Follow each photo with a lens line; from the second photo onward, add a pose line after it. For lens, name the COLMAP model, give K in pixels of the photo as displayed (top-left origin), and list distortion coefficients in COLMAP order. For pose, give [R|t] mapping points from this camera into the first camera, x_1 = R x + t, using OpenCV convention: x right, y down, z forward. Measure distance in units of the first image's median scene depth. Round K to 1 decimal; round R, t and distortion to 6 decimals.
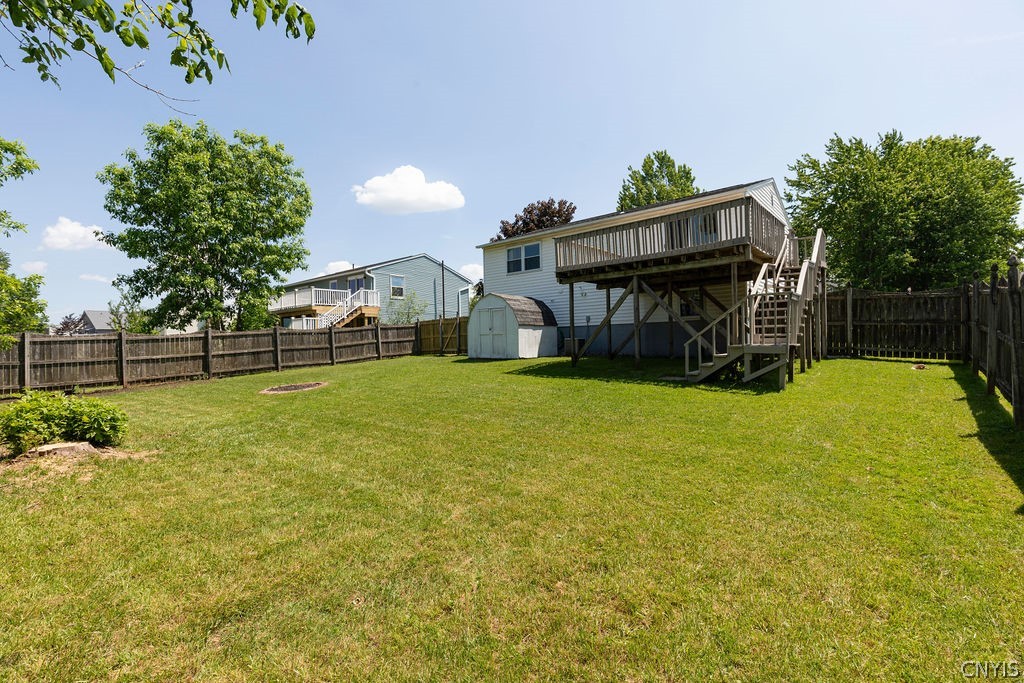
lens RADIAL K [[452.9, 0, 512.0], [0, 452.9, 341.5], [0, 0, 1]] dist [0.000898, 0.000111]
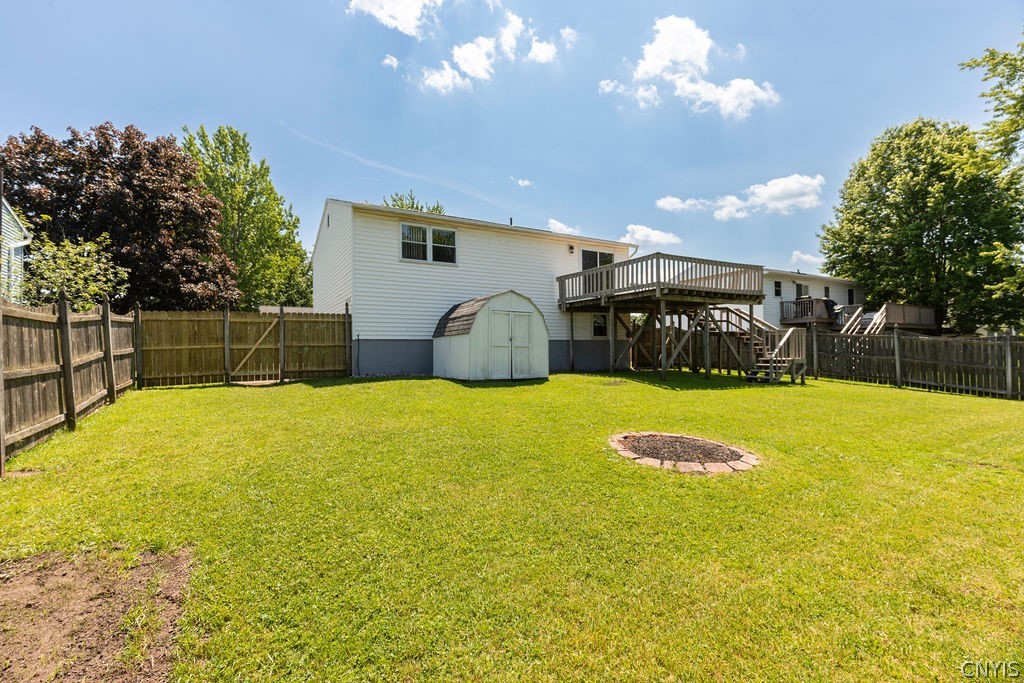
lens RADIAL K [[452.9, 0, 512.0], [0, 452.9, 341.5], [0, 0, 1]] dist [0.000898, 0.000111]
pose [[0.323616, 0.041508, 0.945278, -0.632095], [0.005906, 0.998929, -0.045885, 0.008532], [-0.946170, 0.020432, 0.323024, 0.653303]]
